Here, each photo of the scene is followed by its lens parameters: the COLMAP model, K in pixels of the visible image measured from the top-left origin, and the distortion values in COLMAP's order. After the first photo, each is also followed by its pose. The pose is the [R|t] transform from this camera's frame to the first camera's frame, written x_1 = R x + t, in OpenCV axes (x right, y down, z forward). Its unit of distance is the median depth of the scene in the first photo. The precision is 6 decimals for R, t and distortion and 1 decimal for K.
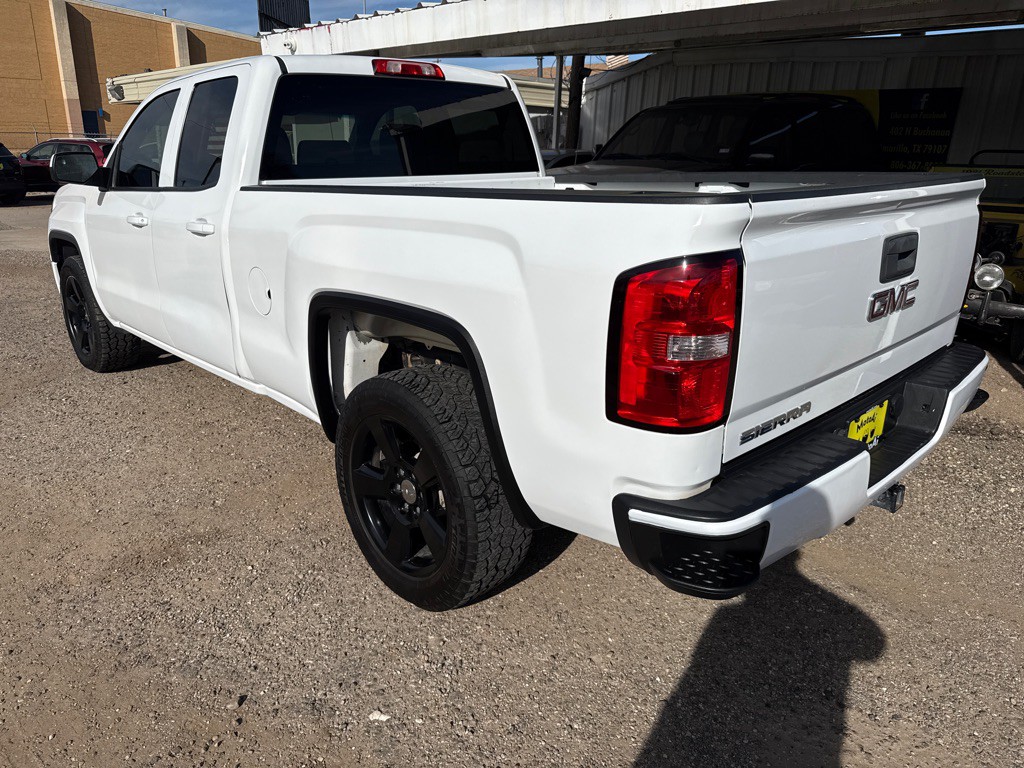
lens RADIAL K [[729.1, 0, 512.0], [0, 729.1, 384.0], [0, 0, 1]] dist [0.020715, -0.027037]
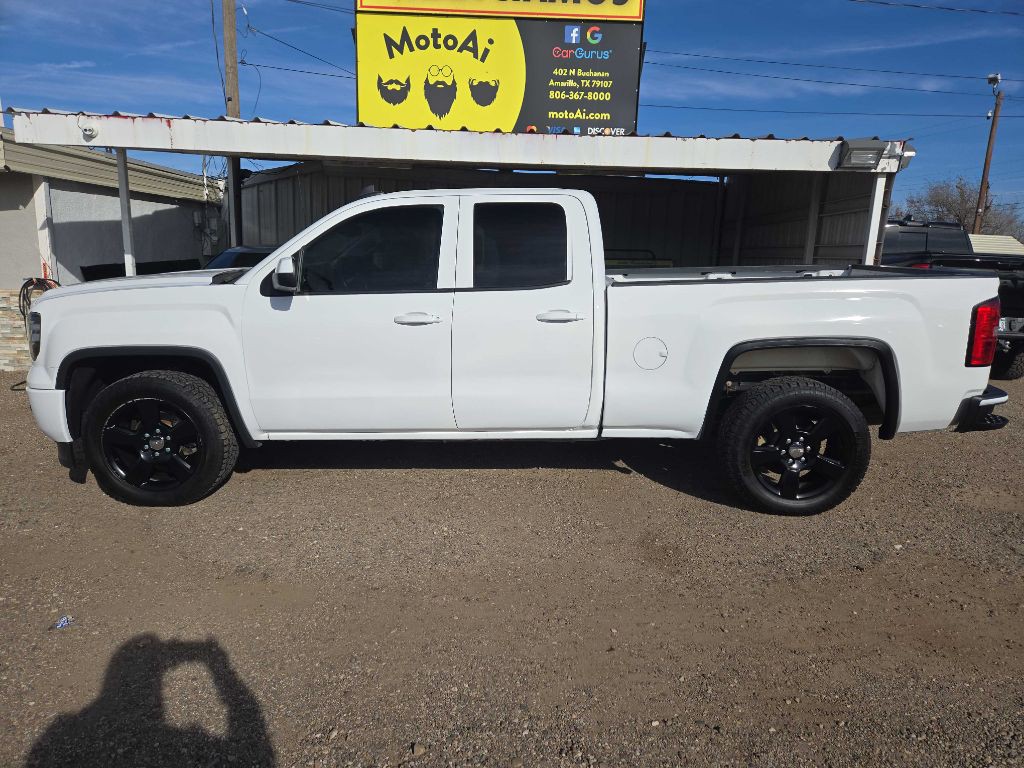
lens RADIAL K [[690.0, 0, 519.0], [0, 690.0, 392.6], [0, 0, 1]] dist [0.056797, -0.042151]
pose [[0.694457, -0.143645, 0.705050, -0.786797], [0.210248, 0.977616, -0.007911, -0.050171], [-0.688132, 0.153729, 0.709114, 0.119384]]
